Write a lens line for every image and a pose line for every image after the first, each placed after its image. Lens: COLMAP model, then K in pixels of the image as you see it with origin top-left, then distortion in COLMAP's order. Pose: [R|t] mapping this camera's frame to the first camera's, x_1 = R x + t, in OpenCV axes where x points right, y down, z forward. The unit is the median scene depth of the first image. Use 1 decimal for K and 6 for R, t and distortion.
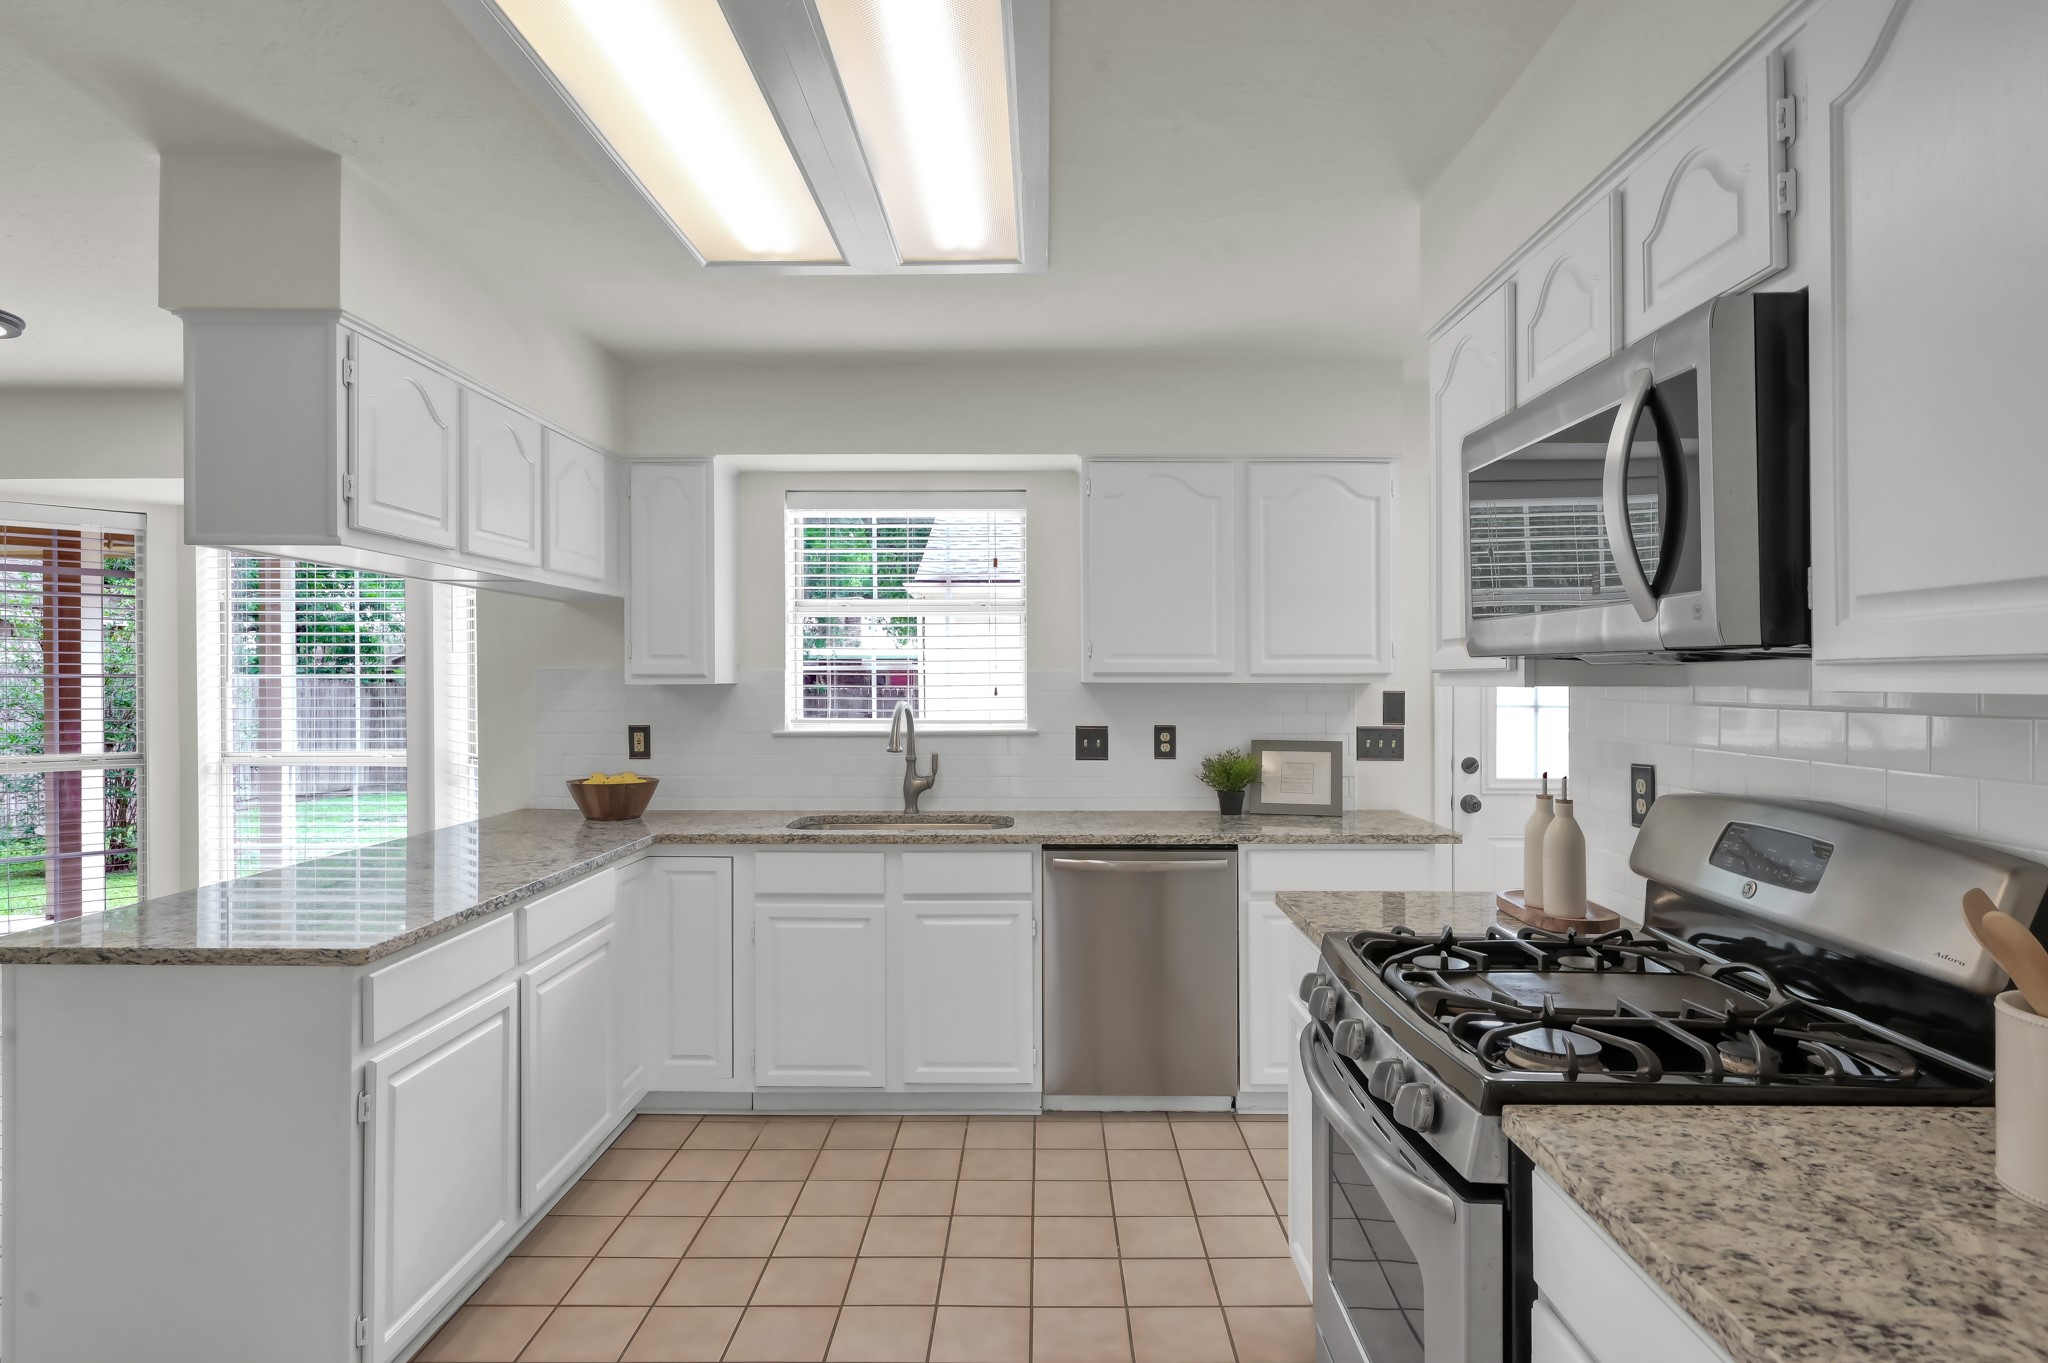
lens RADIAL K [[1121.1, 0, 1024.7], [0, 1121.1, 670.3], [0, 0, 1]] dist [0.005000, 0.002260]
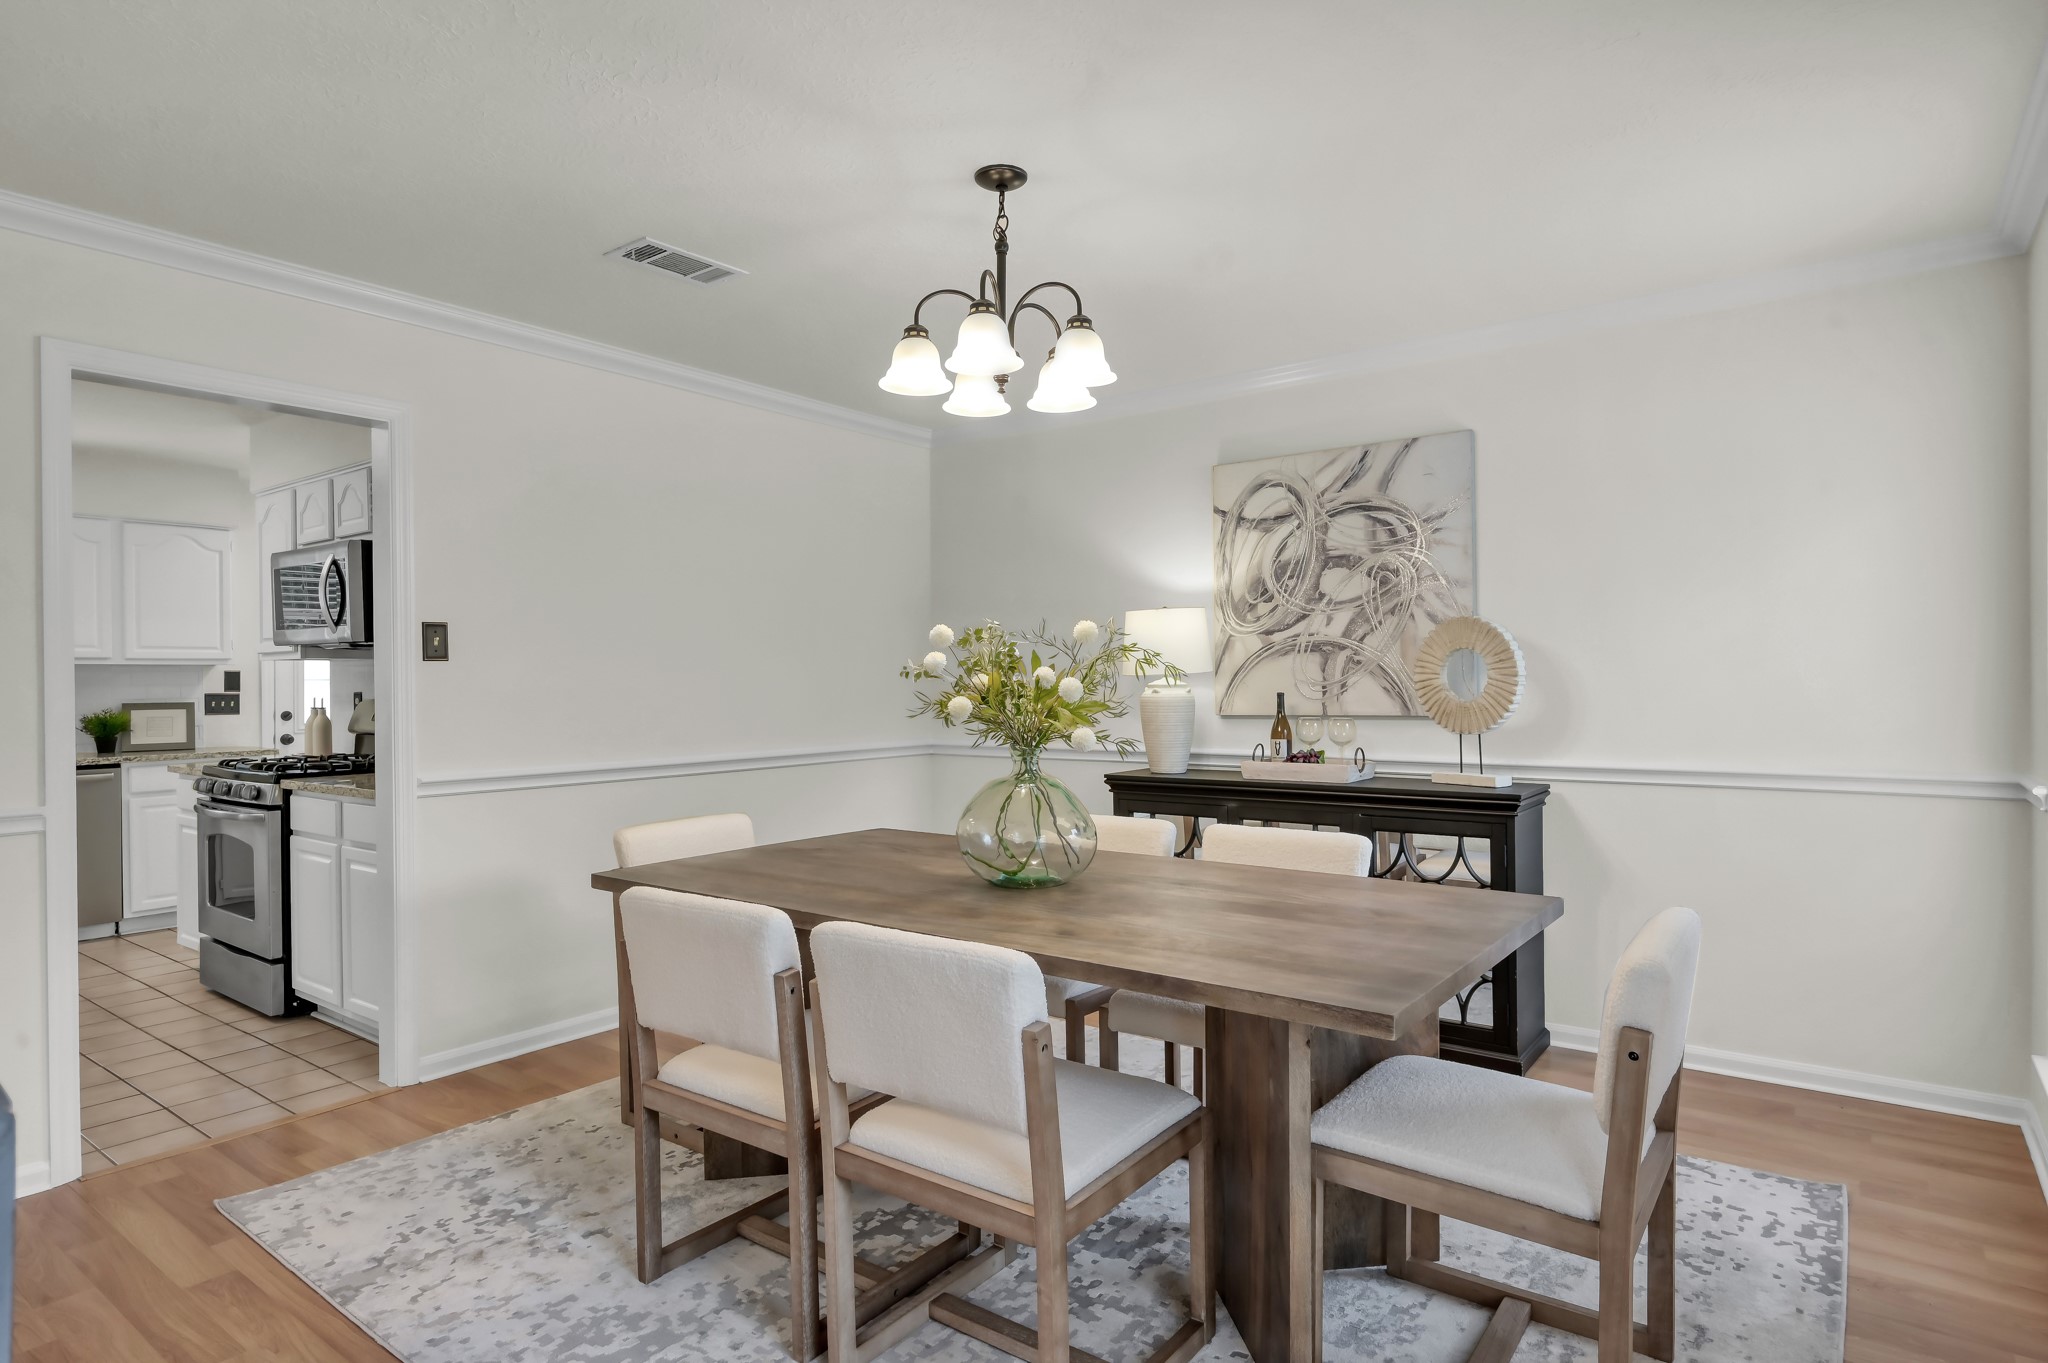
lens RADIAL K [[1121.1, 0, 1022.7], [0, 1121.1, 673.8], [0, 0, 1]] dist [0.005000, 0.002260]
pose [[0.589009, -0.005078, 0.808110, -0.344057], [0.005241, 0.999983, 0.002463, 0.028697], [-0.808109, 0.002785, 0.589026, -0.971787]]
